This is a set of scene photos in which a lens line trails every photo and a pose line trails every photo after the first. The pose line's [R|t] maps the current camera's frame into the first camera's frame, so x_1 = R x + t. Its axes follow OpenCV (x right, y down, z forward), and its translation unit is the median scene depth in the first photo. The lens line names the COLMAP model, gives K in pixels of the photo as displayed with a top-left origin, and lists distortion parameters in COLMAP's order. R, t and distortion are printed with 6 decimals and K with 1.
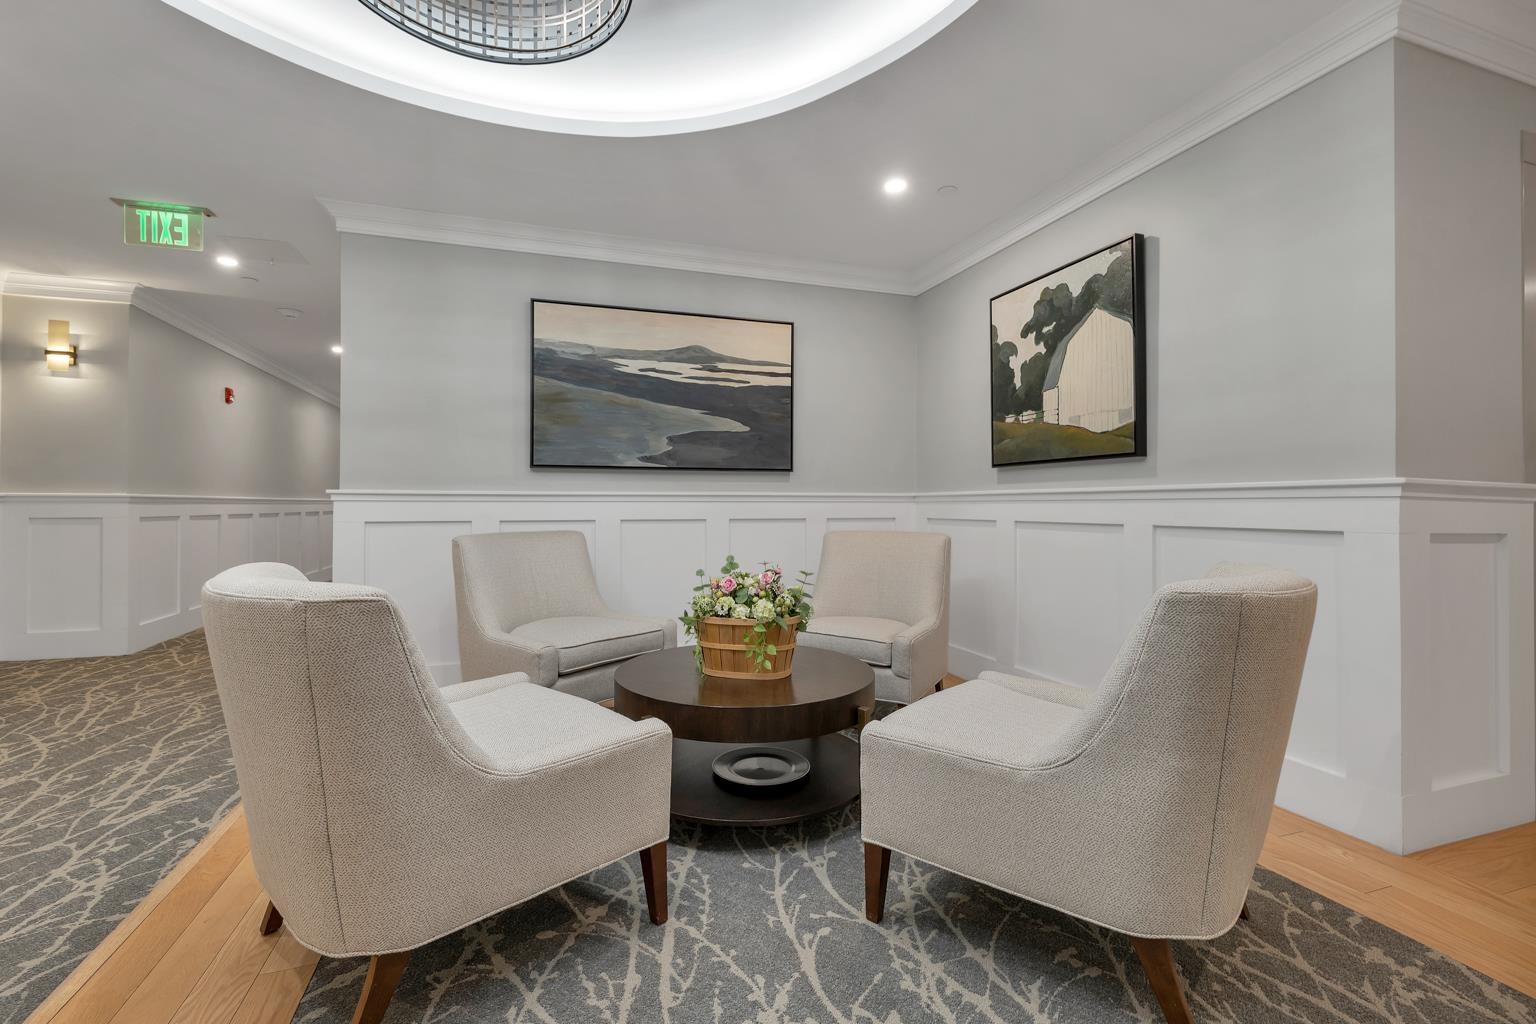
lens RADIAL K [[663.1, 0, 758.9], [0, 663.1, 505.1], [0, 0, 1]] dist [-0.000609, -0.000492]
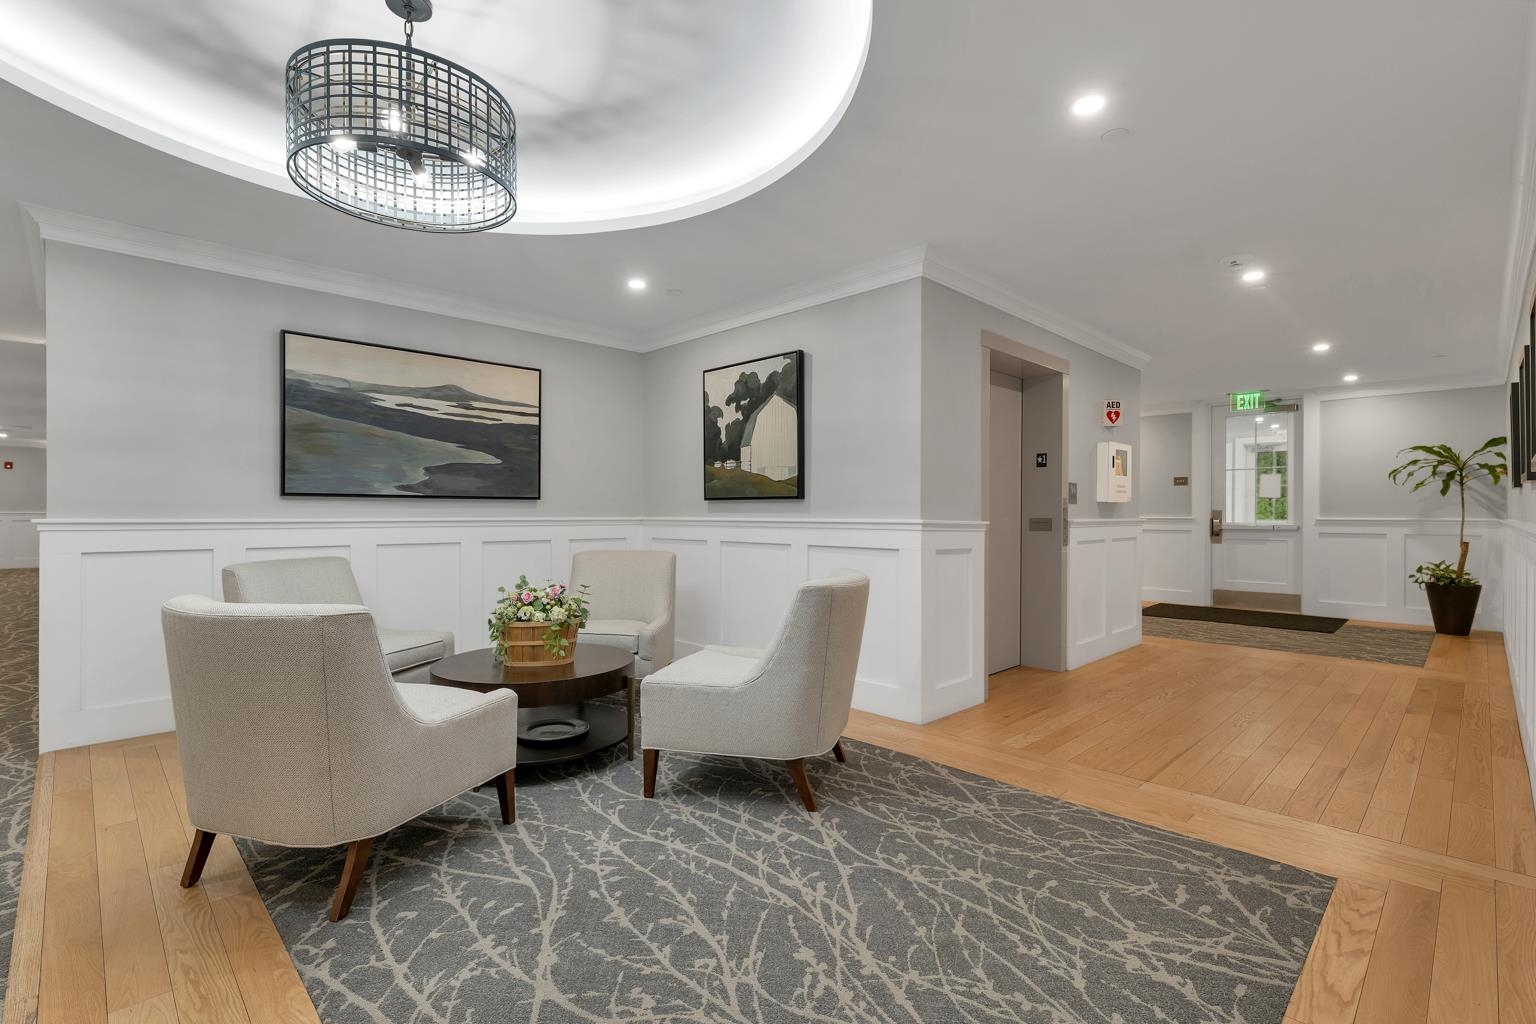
lens RADIAL K [[691.8, 0, 768.0], [0, 691.8, 512.0], [0, 0, 1]] dist [0.002690, 0.000106]
pose [[0.898414, 0.003801, 0.439134, -0.171865], [-0.003279, 0.999993, -0.001947, -0.038966], [-0.439138, 0.000309, 0.898420, -0.359512]]
